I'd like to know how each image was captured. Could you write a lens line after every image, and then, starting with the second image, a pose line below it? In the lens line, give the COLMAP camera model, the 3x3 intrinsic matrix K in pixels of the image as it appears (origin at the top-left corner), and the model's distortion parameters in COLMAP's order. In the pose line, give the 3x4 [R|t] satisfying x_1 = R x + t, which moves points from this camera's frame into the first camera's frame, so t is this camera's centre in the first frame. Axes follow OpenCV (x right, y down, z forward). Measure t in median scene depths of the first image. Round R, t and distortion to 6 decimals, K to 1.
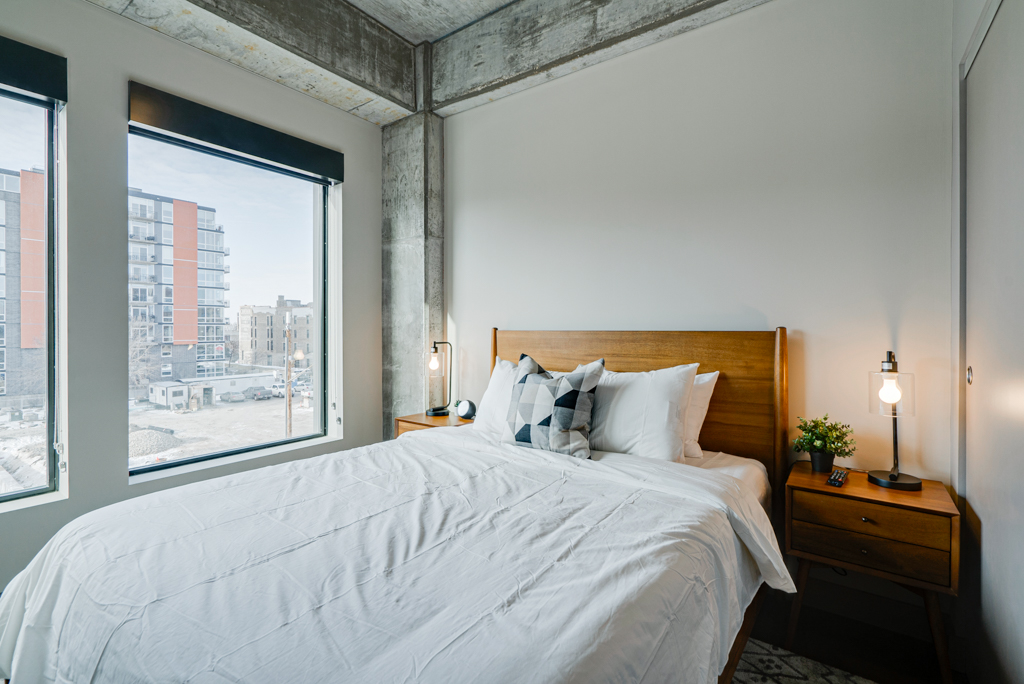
lens RADIAL K [[476.3, 0, 505.9], [0, 476.3, 331.5], [0, 0, 1]] dist [-0.001285, 0.002956]
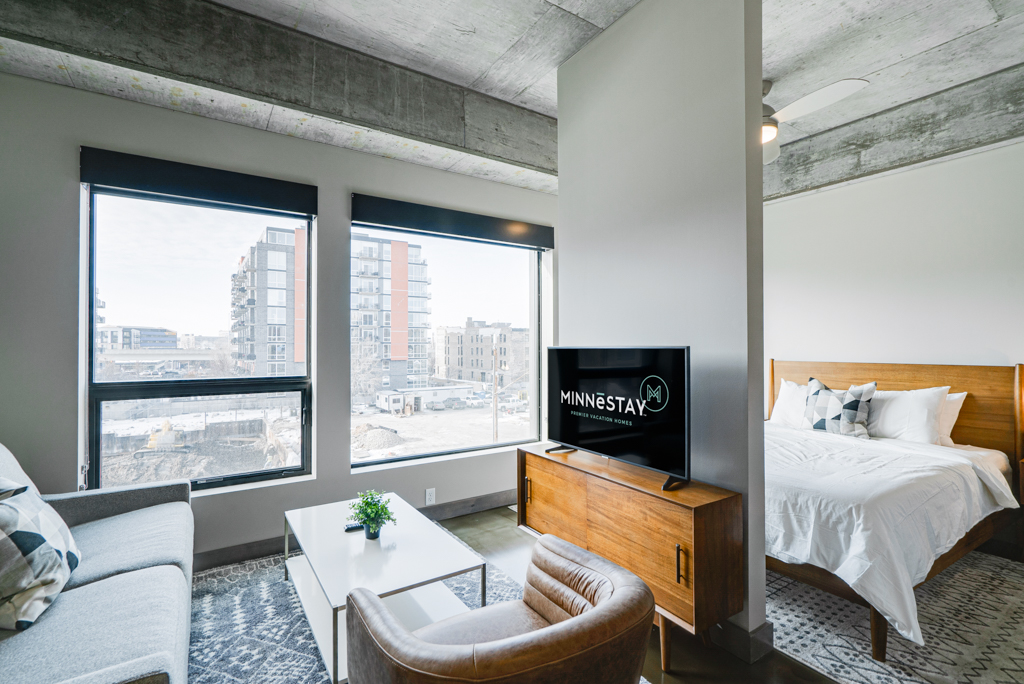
lens RADIAL K [[476.3, 0, 497.8], [0, 476.3, 341.5], [0, 0, 1]] dist [-0.001285, 0.002956]
pose [[0.934844, -0.004024, -0.355035, -0.268402], [-0.001525, 0.999881, -0.015349, -0.033797], [0.355054, 0.014891, 0.934727, -0.624809]]
